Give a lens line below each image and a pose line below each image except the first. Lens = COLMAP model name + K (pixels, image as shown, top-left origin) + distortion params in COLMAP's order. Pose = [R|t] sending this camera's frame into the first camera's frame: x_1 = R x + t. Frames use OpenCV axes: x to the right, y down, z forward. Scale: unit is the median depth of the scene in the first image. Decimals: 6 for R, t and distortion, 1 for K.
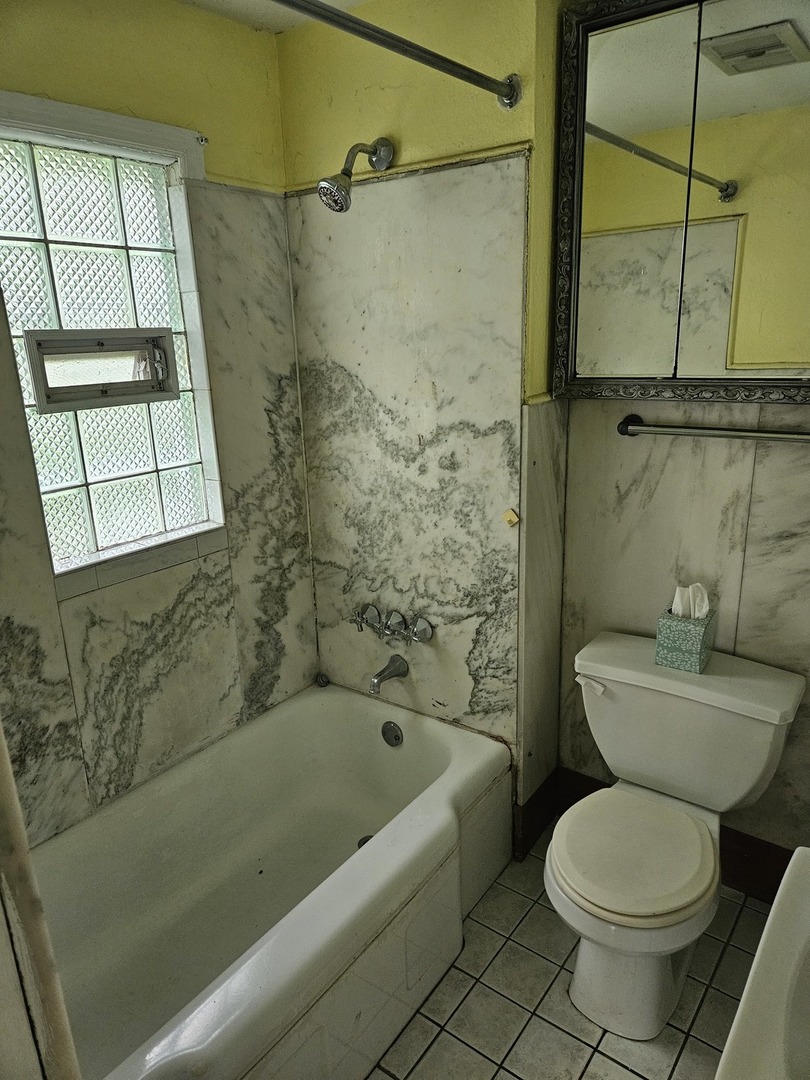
lens RADIAL K [[709.9, 0, 404.9], [0, 709.9, 543.4], [0, 0, 1]] dist [0.034876, -0.035894]
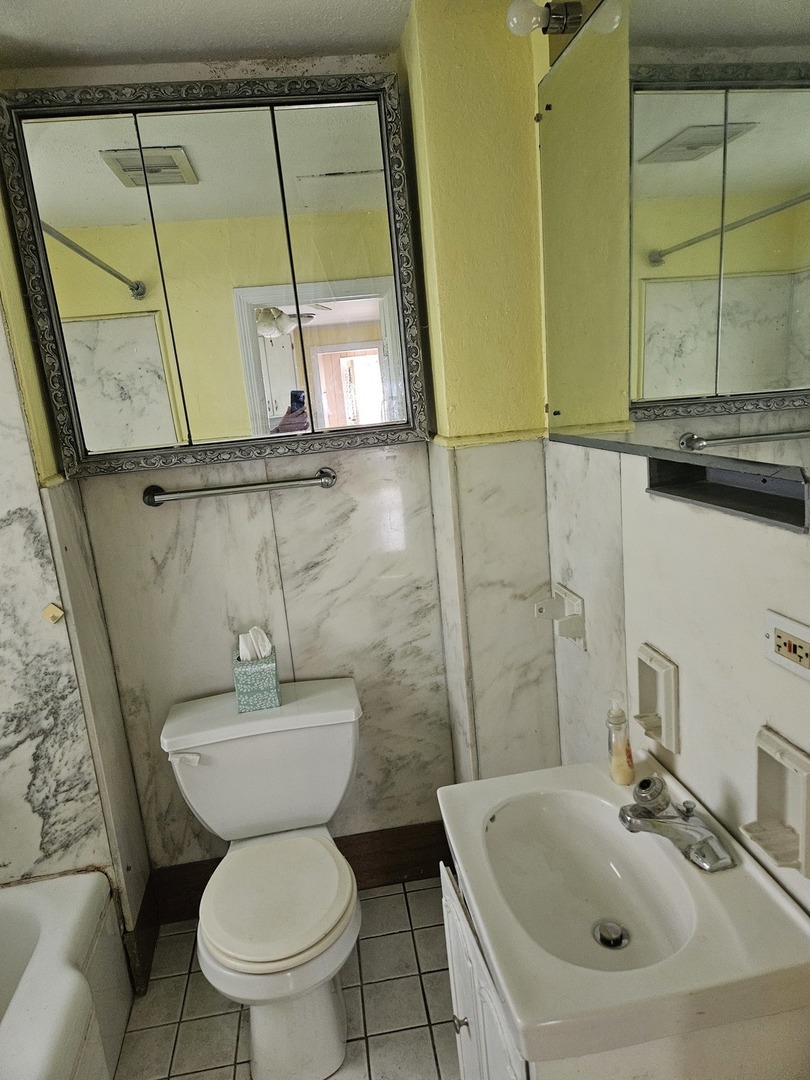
lens RADIAL K [[709.9, 0, 408.7], [0, 709.9, 538.2], [0, 0, 1]] dist [0.034876, -0.035894]
pose [[0.692370, -0.176011, 0.699746, -0.152976], [0.269032, 0.962832, -0.024009, 0.014659], [-0.669512, 0.204877, 0.713988, 0.043161]]
